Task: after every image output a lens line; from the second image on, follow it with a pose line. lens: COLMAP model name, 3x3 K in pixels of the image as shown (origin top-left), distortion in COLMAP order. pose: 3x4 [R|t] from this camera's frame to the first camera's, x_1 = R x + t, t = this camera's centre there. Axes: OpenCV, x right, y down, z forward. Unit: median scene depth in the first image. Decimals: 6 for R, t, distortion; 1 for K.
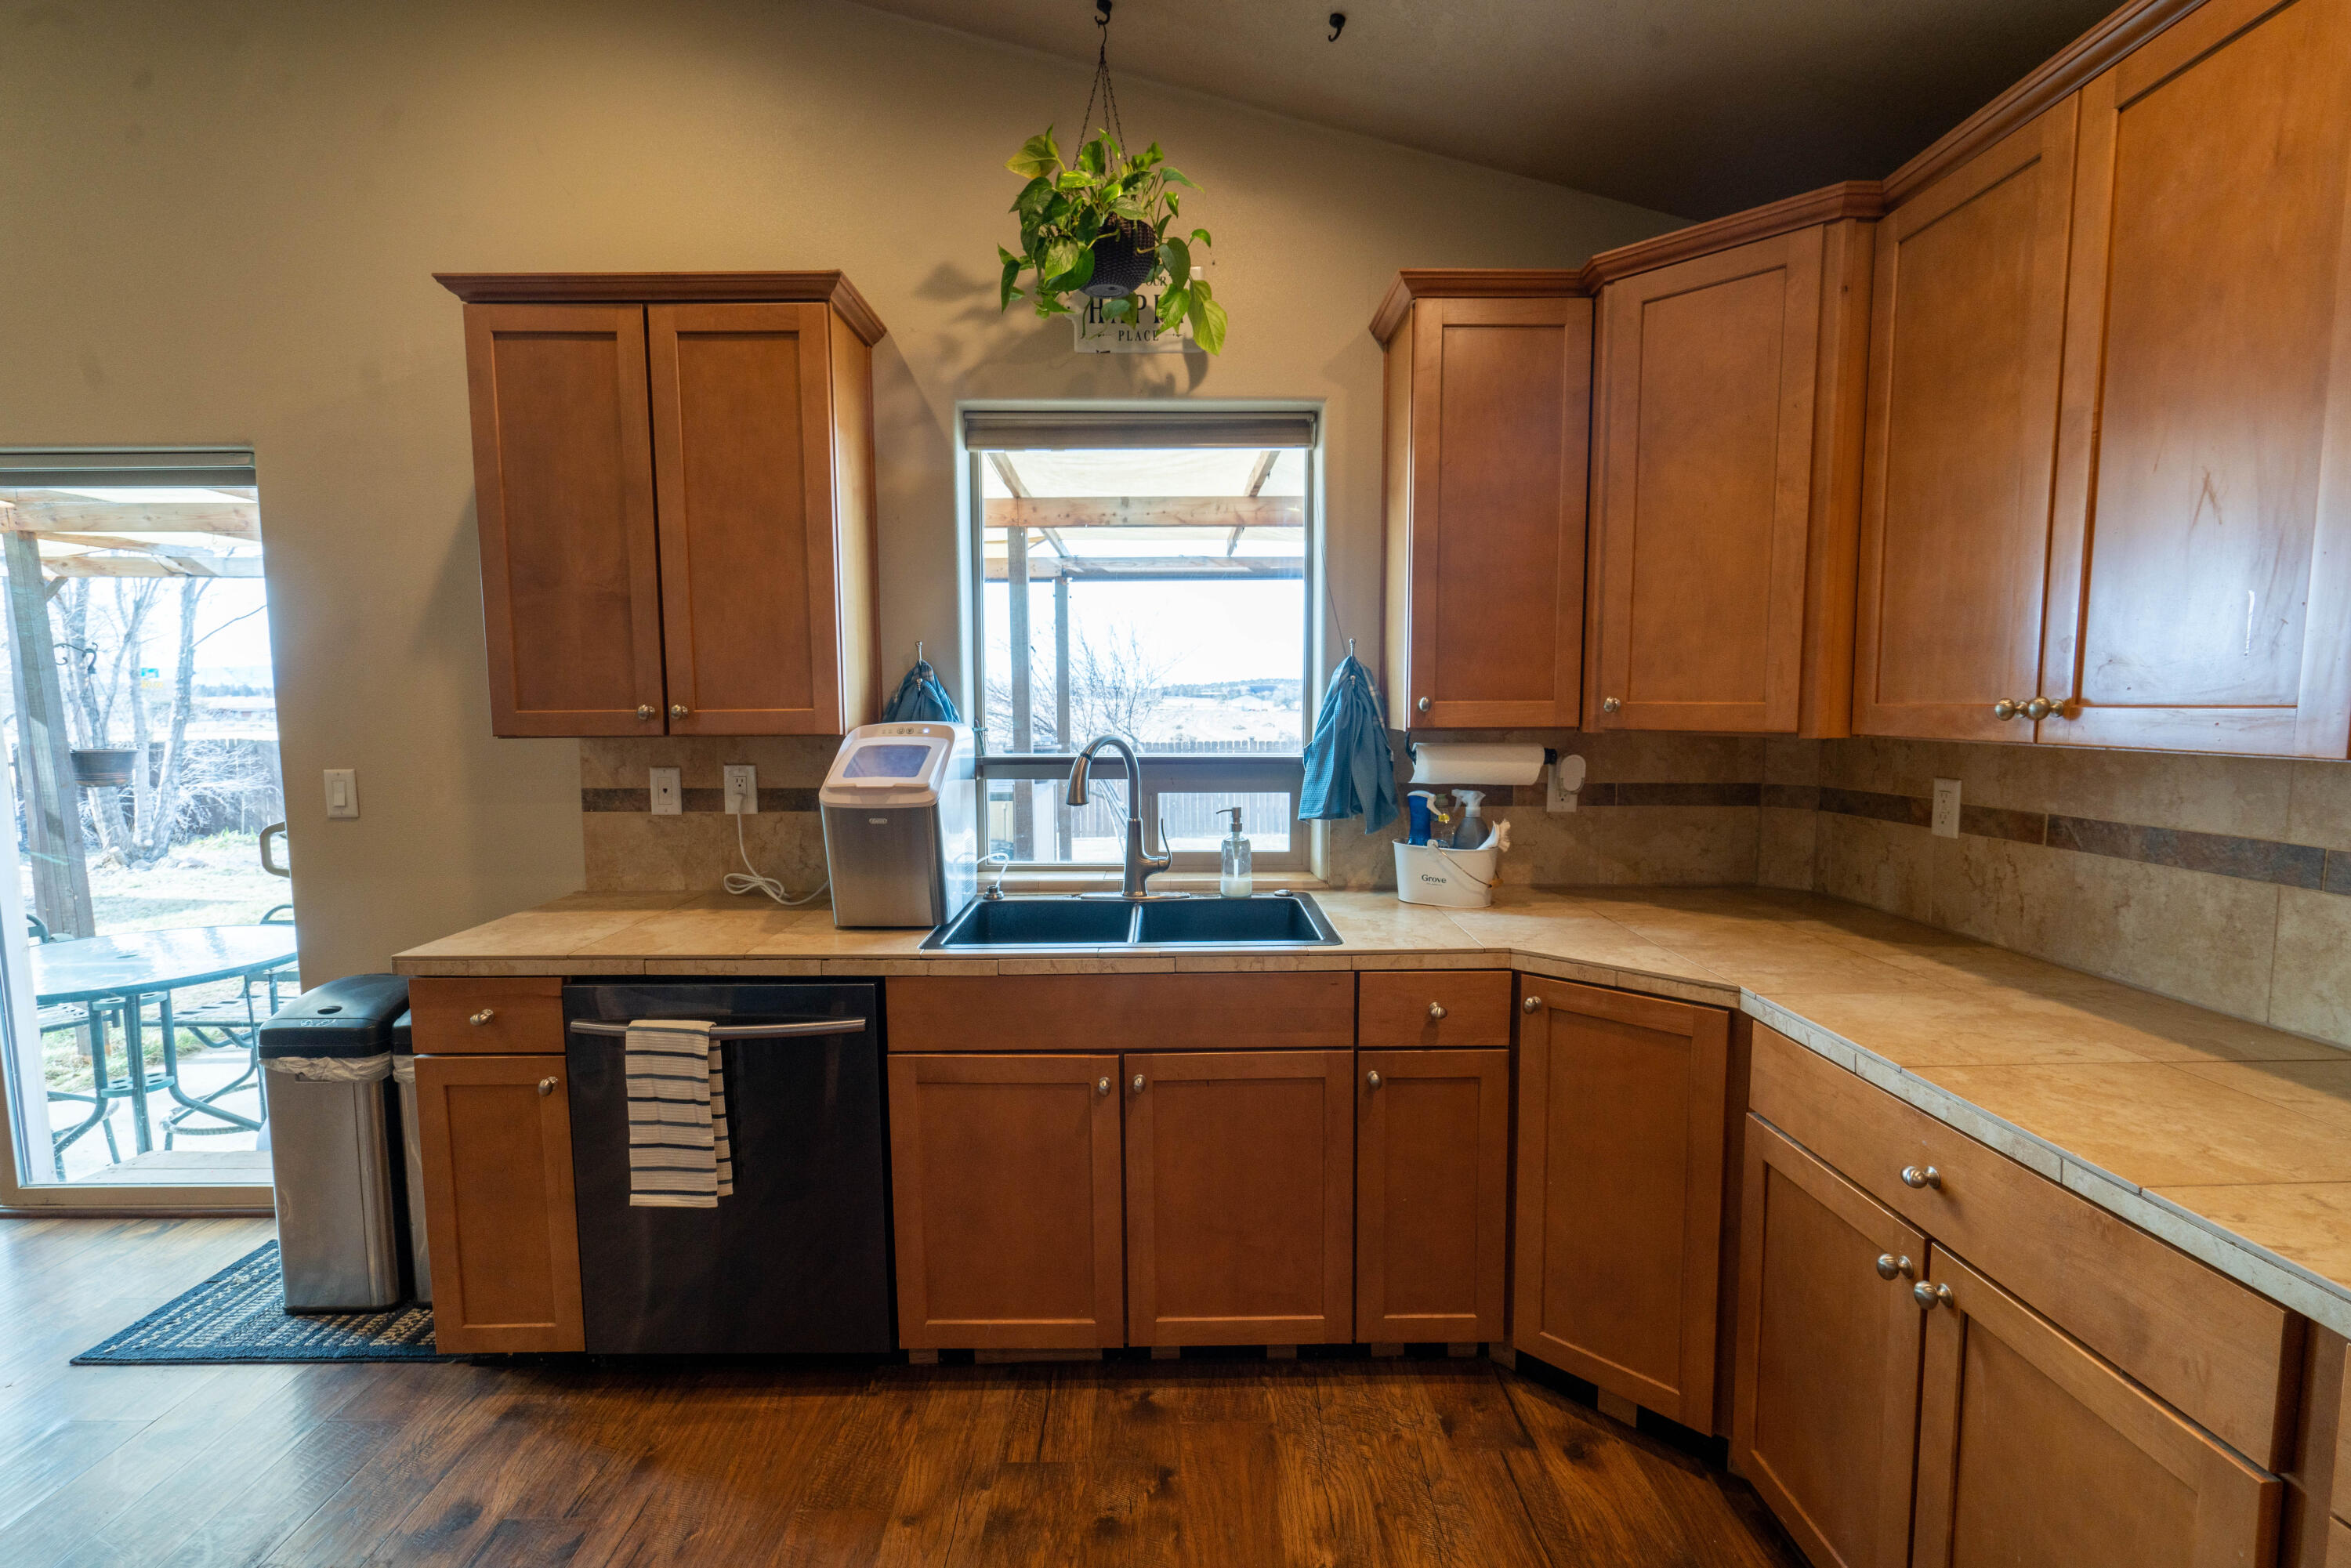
lens RADIAL K [[1062.3, 0, 1172.5], [0, 1062.3, 795.3], [0, 0, 1]] dist [-0.003669, 0.001651]
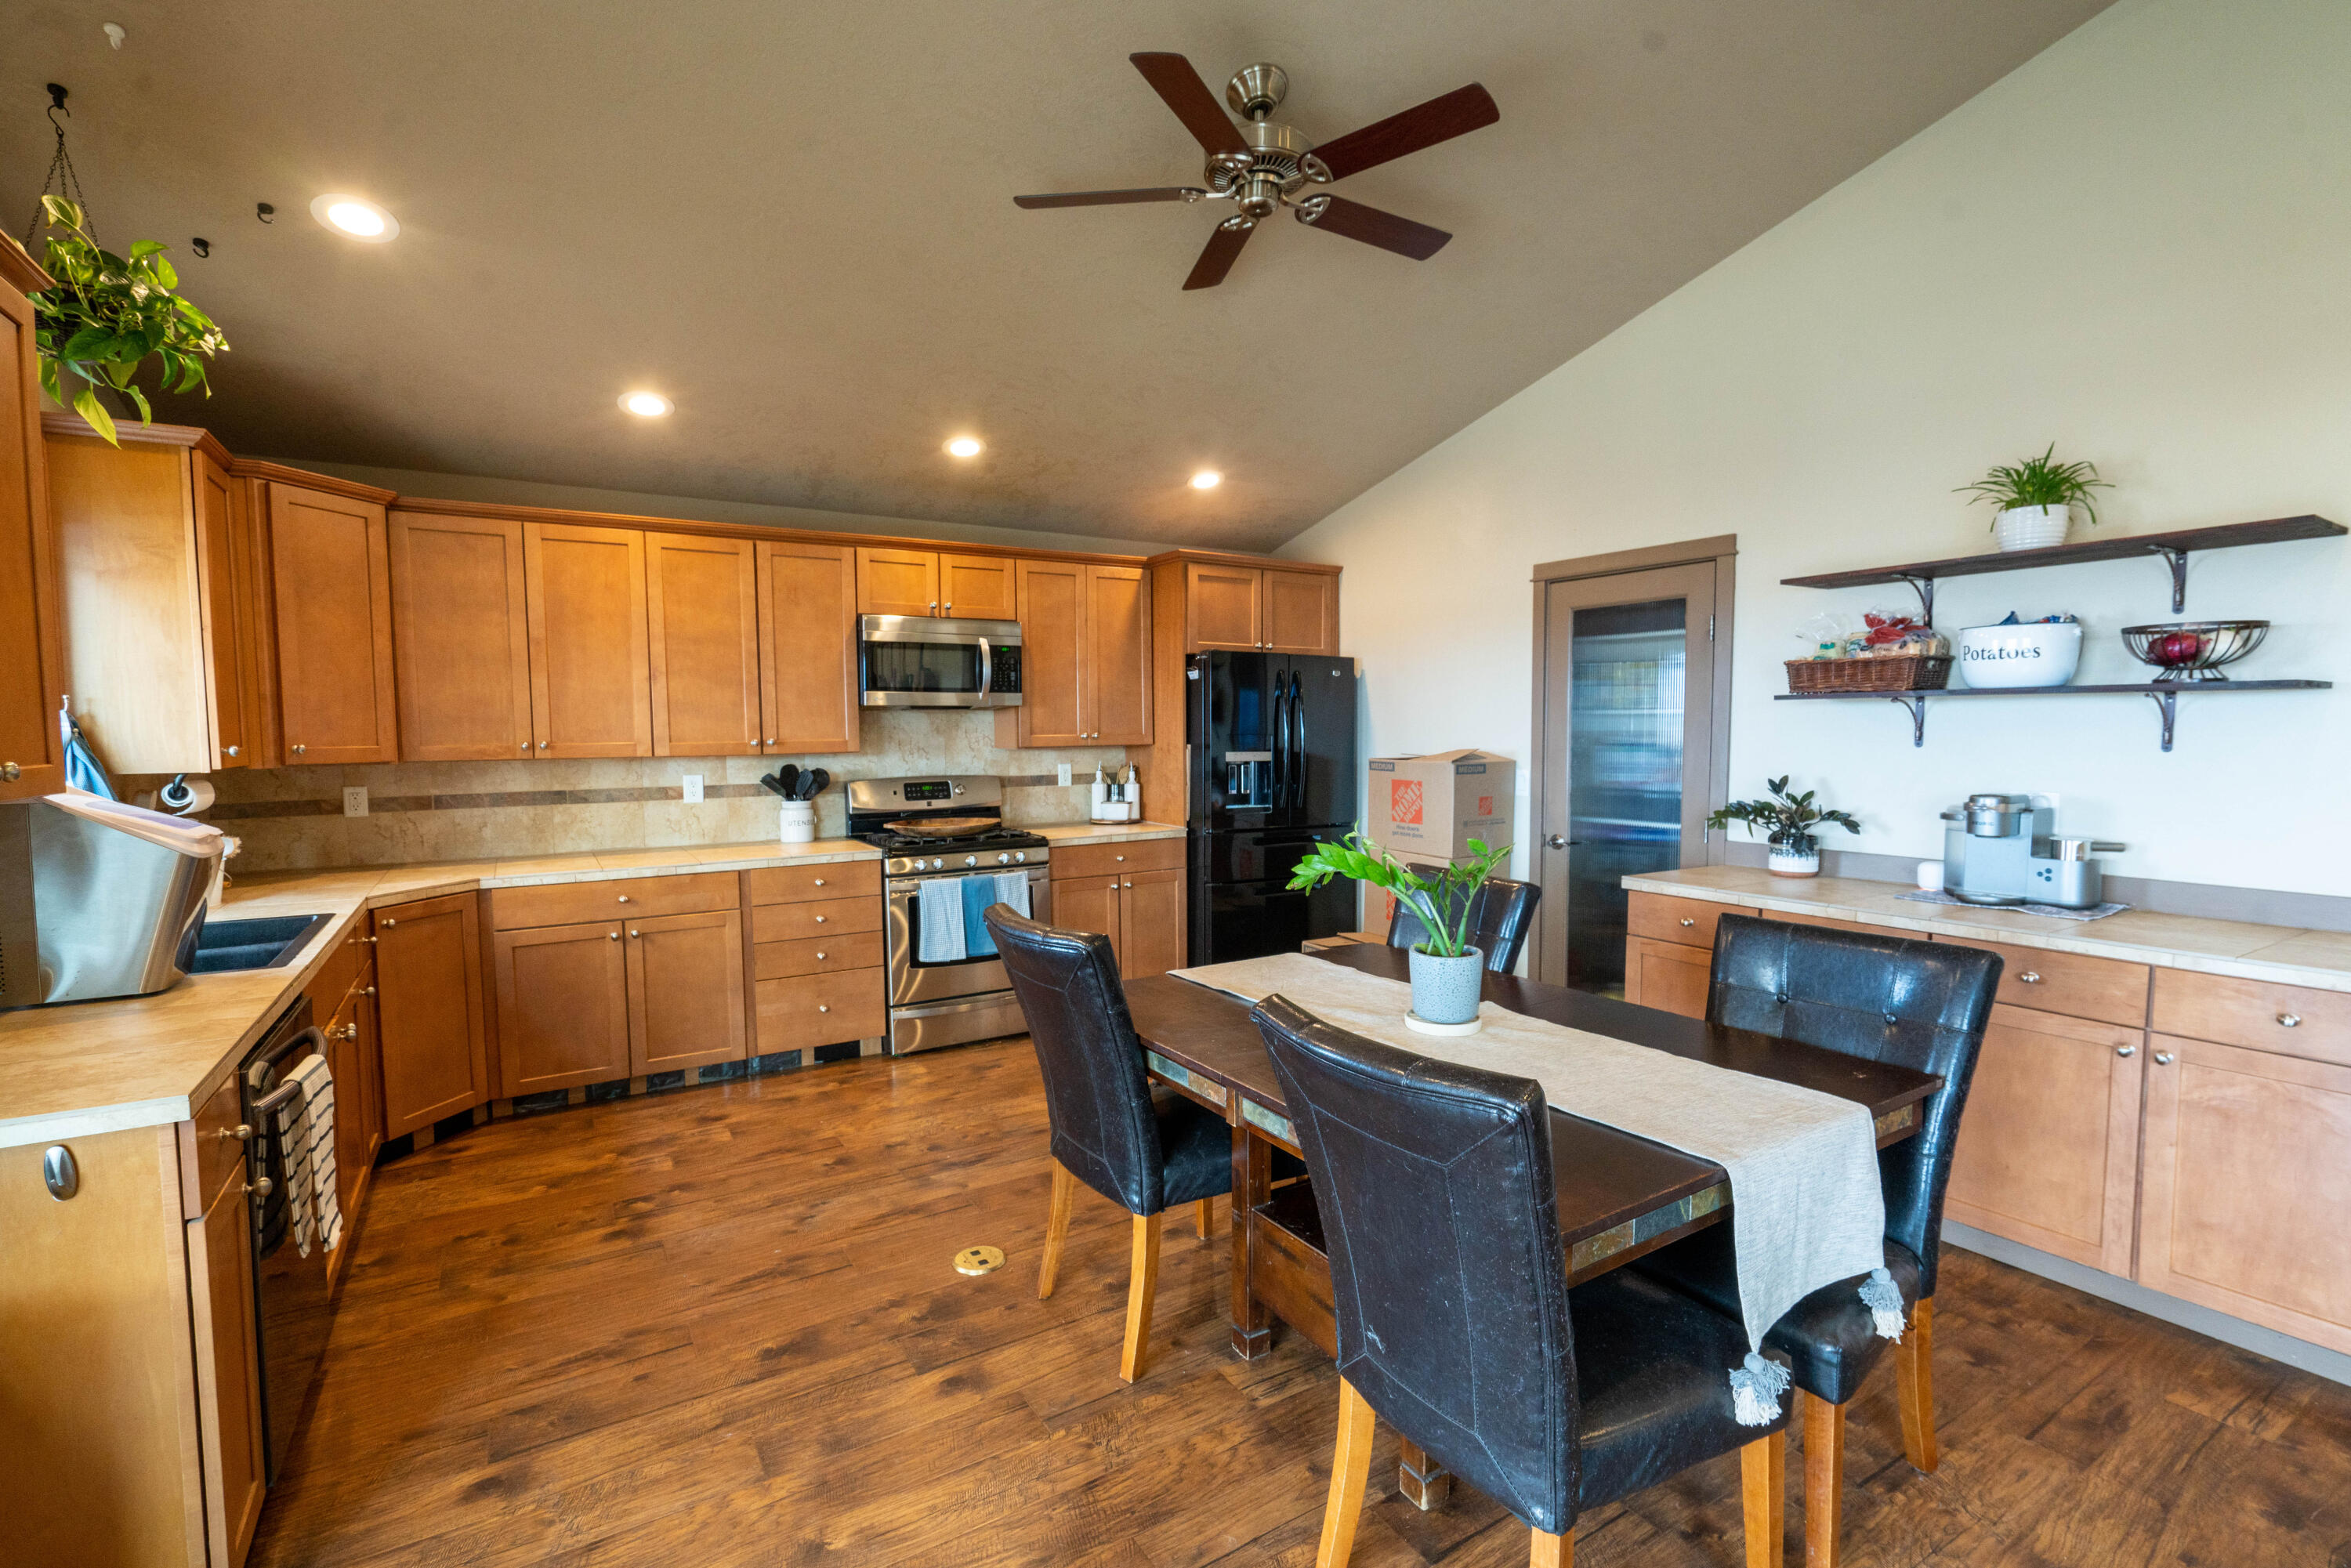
lens RADIAL K [[1062.3, 0, 1167.1], [0, 1062.3, 794.4], [0, 0, 1]] dist [-0.003669, 0.001651]
pose [[-0.514293, -0.045545, 0.856405, -1.768743], [0.090018, 0.990206, 0.106719, -0.078856], [-0.852877, 0.131977, -0.505156, 0.776716]]
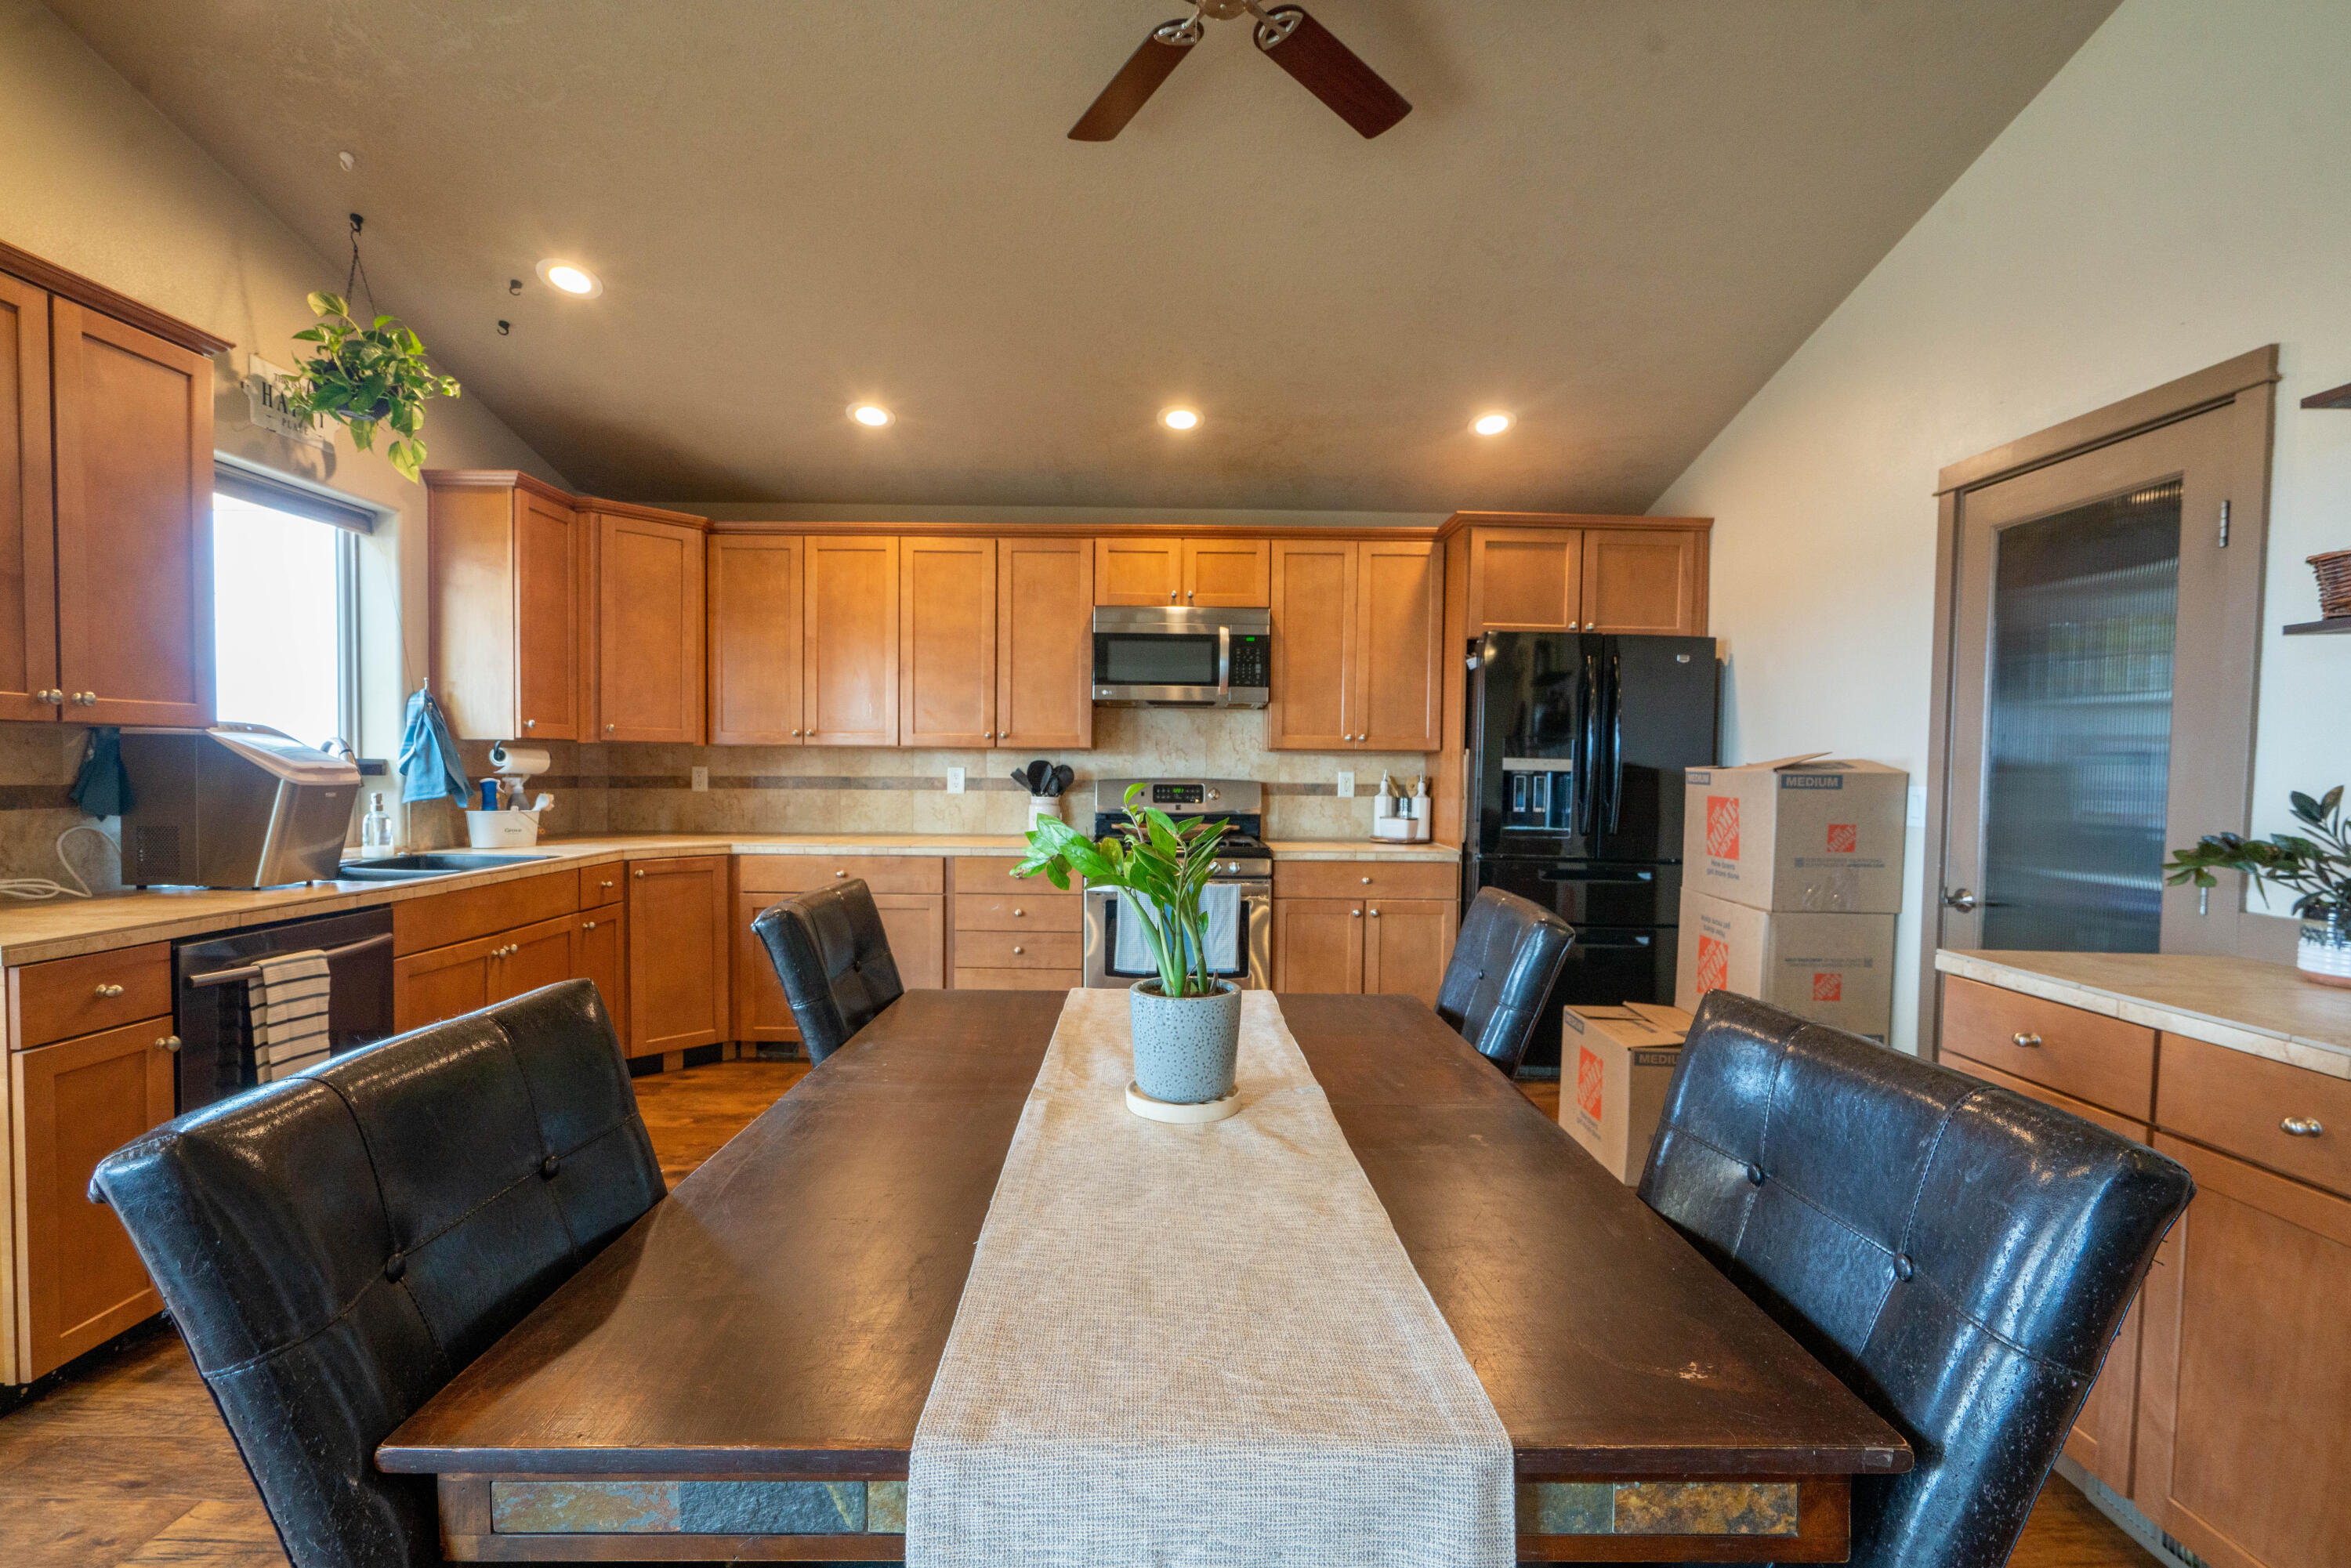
lens RADIAL K [[1062.3, 0, 1170.2], [0, 1062.3, 798.2], [0, 0, 1]] dist [-0.003669, 0.001651]
pose [[0.006258, -0.025801, 0.999648, -1.688617], [0.079554, 0.996511, 0.025222, 0.083172], [-0.996811, 0.079369, 0.008288, -0.033763]]
